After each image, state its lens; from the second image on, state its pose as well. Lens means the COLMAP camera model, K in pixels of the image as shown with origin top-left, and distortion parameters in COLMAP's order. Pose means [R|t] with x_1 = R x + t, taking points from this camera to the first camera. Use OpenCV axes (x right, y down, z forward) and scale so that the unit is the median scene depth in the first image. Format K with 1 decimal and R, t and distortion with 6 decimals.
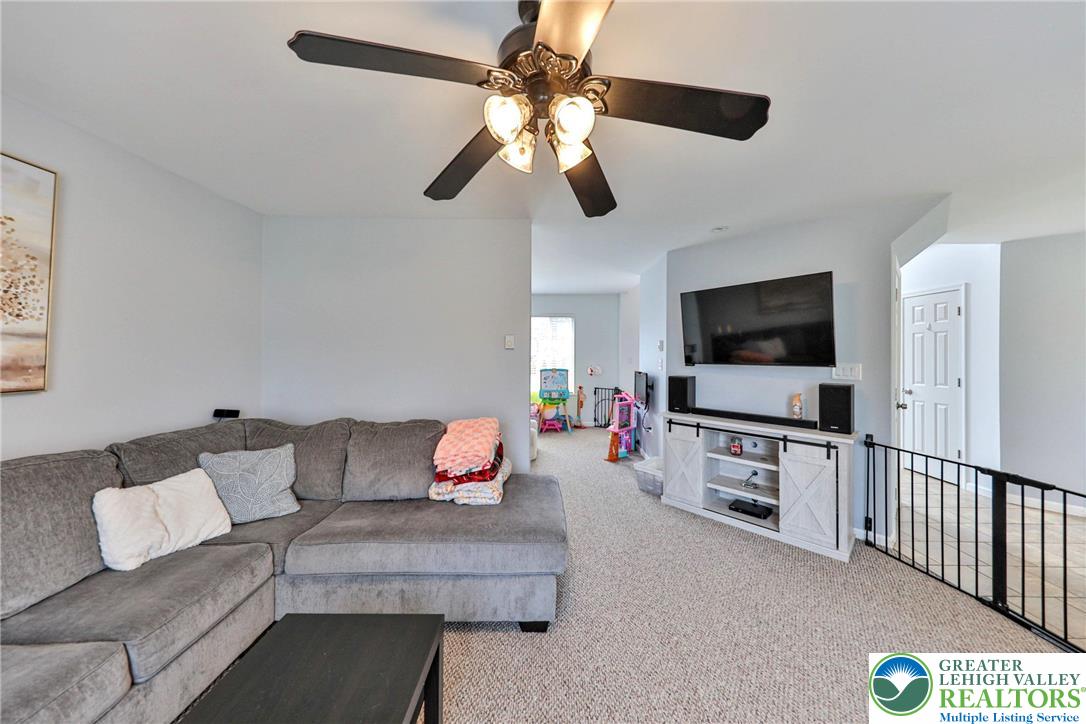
lens RADIAL K [[360.4, 0, 544.2], [0, 360.4, 347.5], [0, 0, 1]] dist [0.005780, -0.000129]
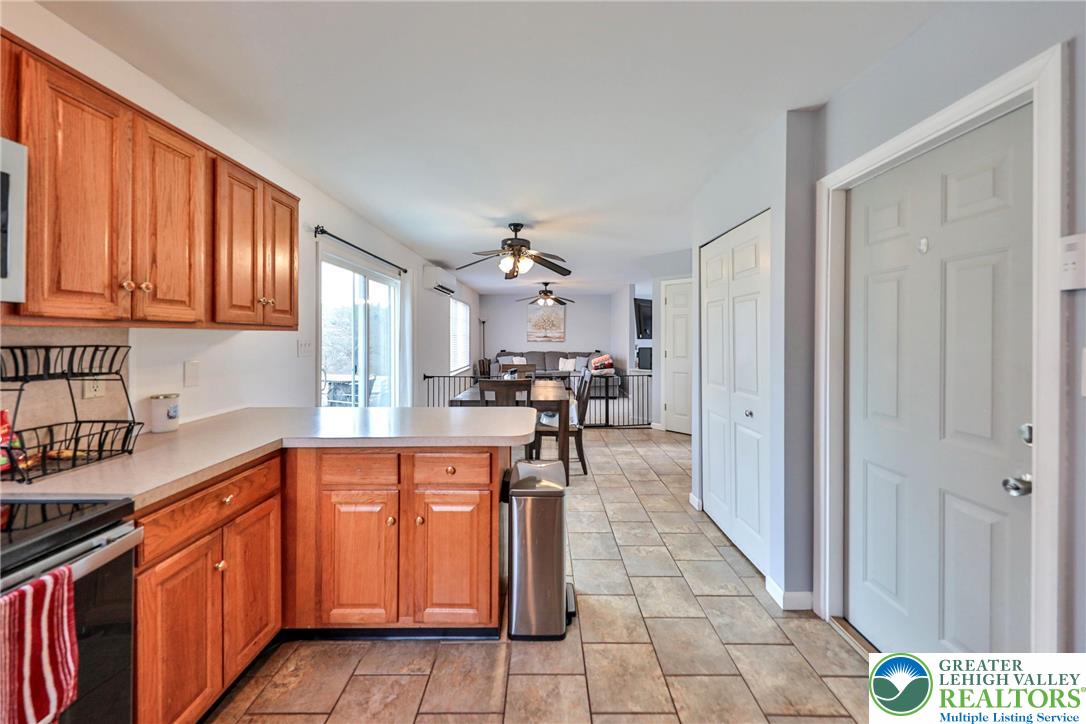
lens RADIAL K [[383.2, 0, 544.1], [0, 383.2, 335.8], [0, 0, 1]] dist [0.000197, -0.000130]
pose [[0.021331, -0.008981, -0.999732, 3.090270], [0.006936, 0.999937, -0.008835, 0.047229], [0.999748, -0.006745, 0.021392, 0.345325]]
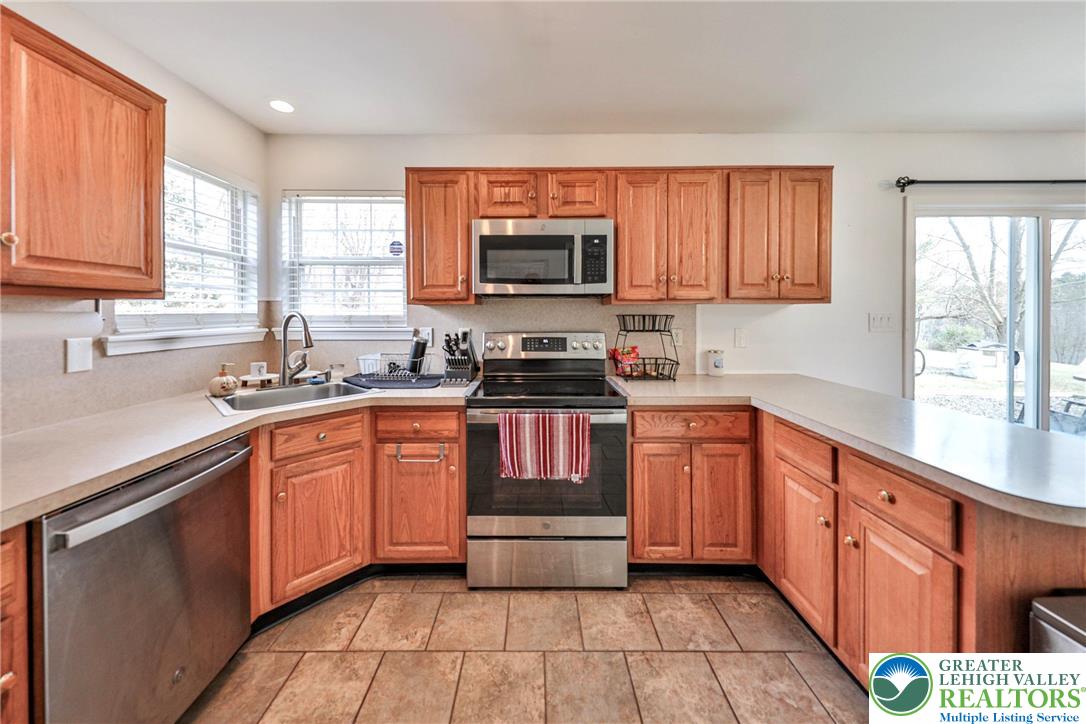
lens RADIAL K [[381.2, 0, 537.0], [0, 381.2, 315.5], [0, 0, 1]] dist [0.001348, -0.000059]
pose [[-0.999908, -0.004878, -0.012643, 2.876495], [-0.004847, 0.999985, -0.002487, 0.056311], [0.012655, -0.002425, -0.999917, 0.627423]]
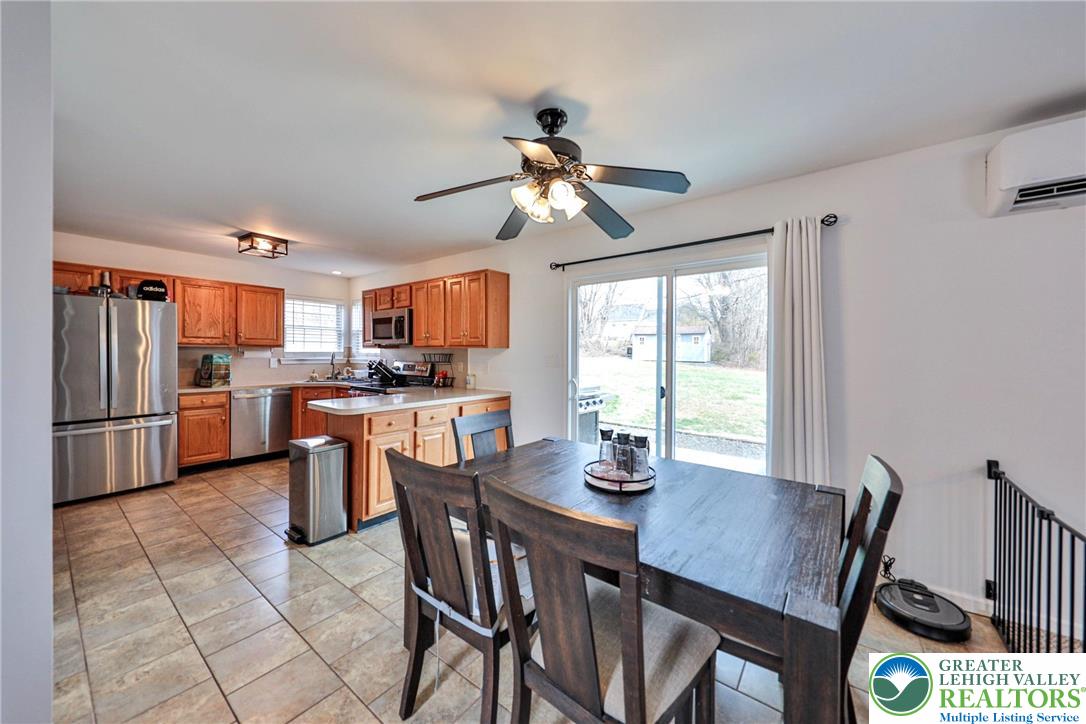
lens RADIAL K [[383.8, 0, 548.6], [0, 383.8, 357.1], [0, 0, 1]] dist [0.001251, -0.000019]
pose [[-0.810469, -0.017208, 0.585528, 1.213364], [-0.016812, 0.999840, 0.006114, 0.048087], [-0.585540, -0.004889, -0.810629, 0.844395]]
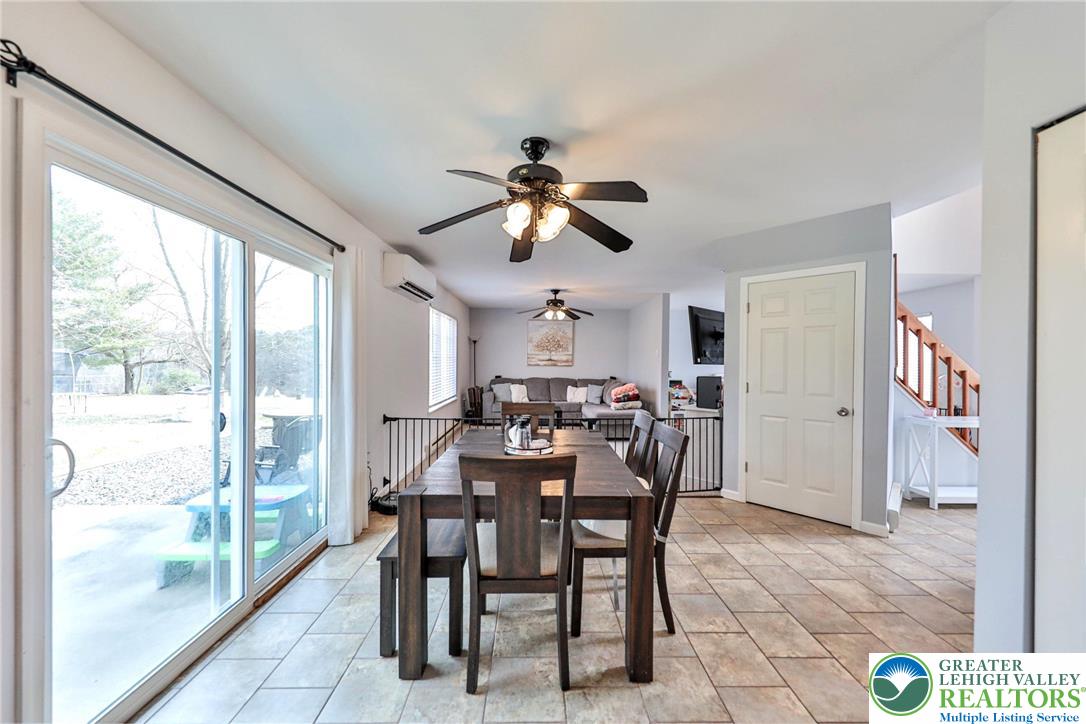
lens RADIAL K [[385.3, 0, 537.3], [0, 385.3, 360.4], [0, 0, 1]] dist [0.000511, -0.000081]
pose [[0.024193, -0.004428, -0.999697, 2.399071], [0.000240, 0.999990, -0.004423, 0.040749], [0.999707, -0.000133, 0.024194, 0.258361]]
